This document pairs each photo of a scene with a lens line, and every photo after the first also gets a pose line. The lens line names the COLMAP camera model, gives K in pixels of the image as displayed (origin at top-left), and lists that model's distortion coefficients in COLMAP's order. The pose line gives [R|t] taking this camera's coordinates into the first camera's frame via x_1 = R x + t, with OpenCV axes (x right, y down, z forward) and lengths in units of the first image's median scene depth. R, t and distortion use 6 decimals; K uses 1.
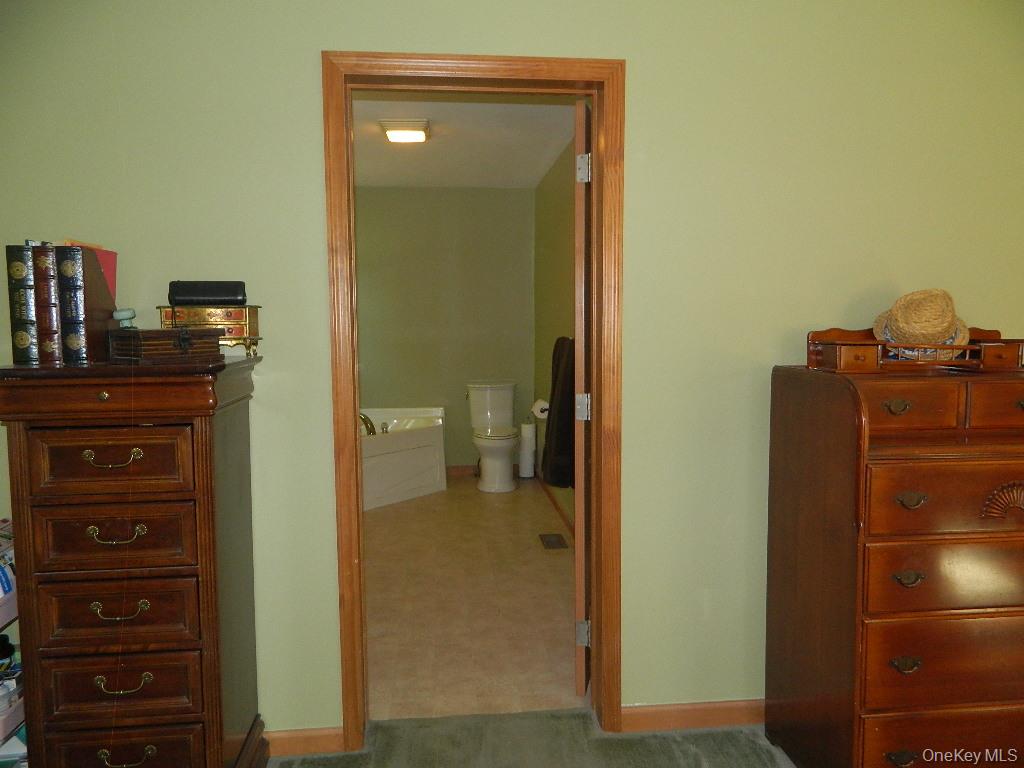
lens RADIAL K [[757.0, 0, 509.6], [0, 757.0, 378.5], [0, 0, 1]] dist [0.004341, 0.001169]
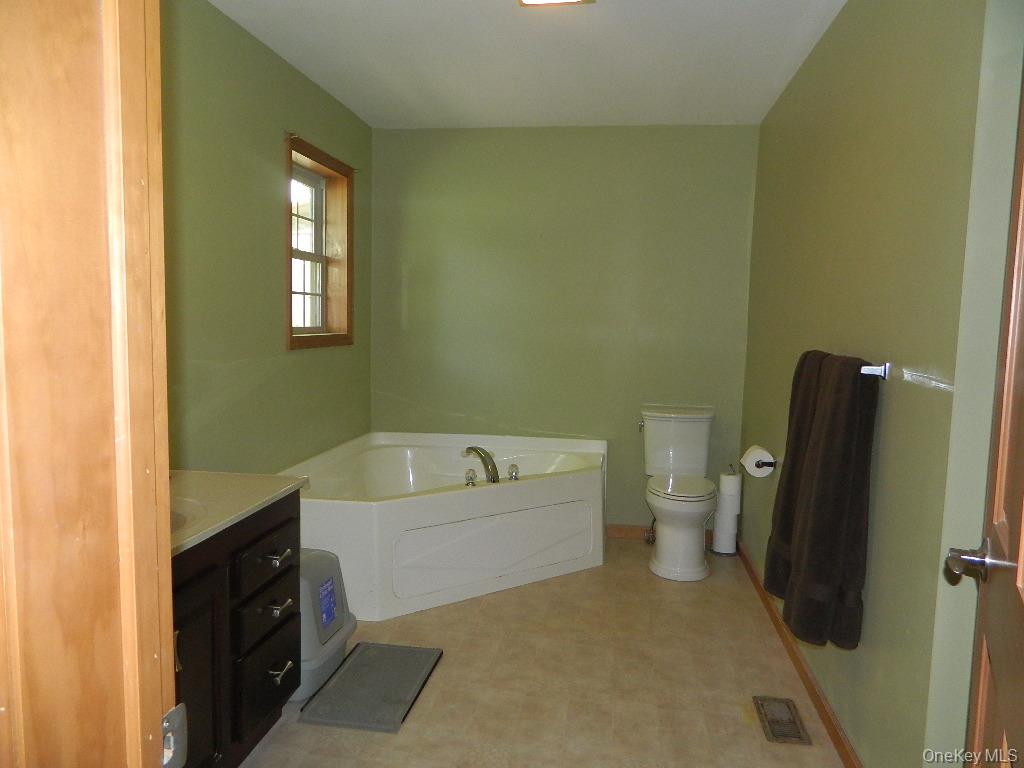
lens RADIAL K [[757.0, 0, 509.6], [0, 757.0, 378.5], [0, 0, 1]] dist [0.004341, 0.001169]
pose [[0.970646, 0.049685, -0.235323, -0.012633], [-0.050063, 0.998736, 0.004371, -0.019440], [0.235243, 0.007538, 0.971907, 0.316836]]
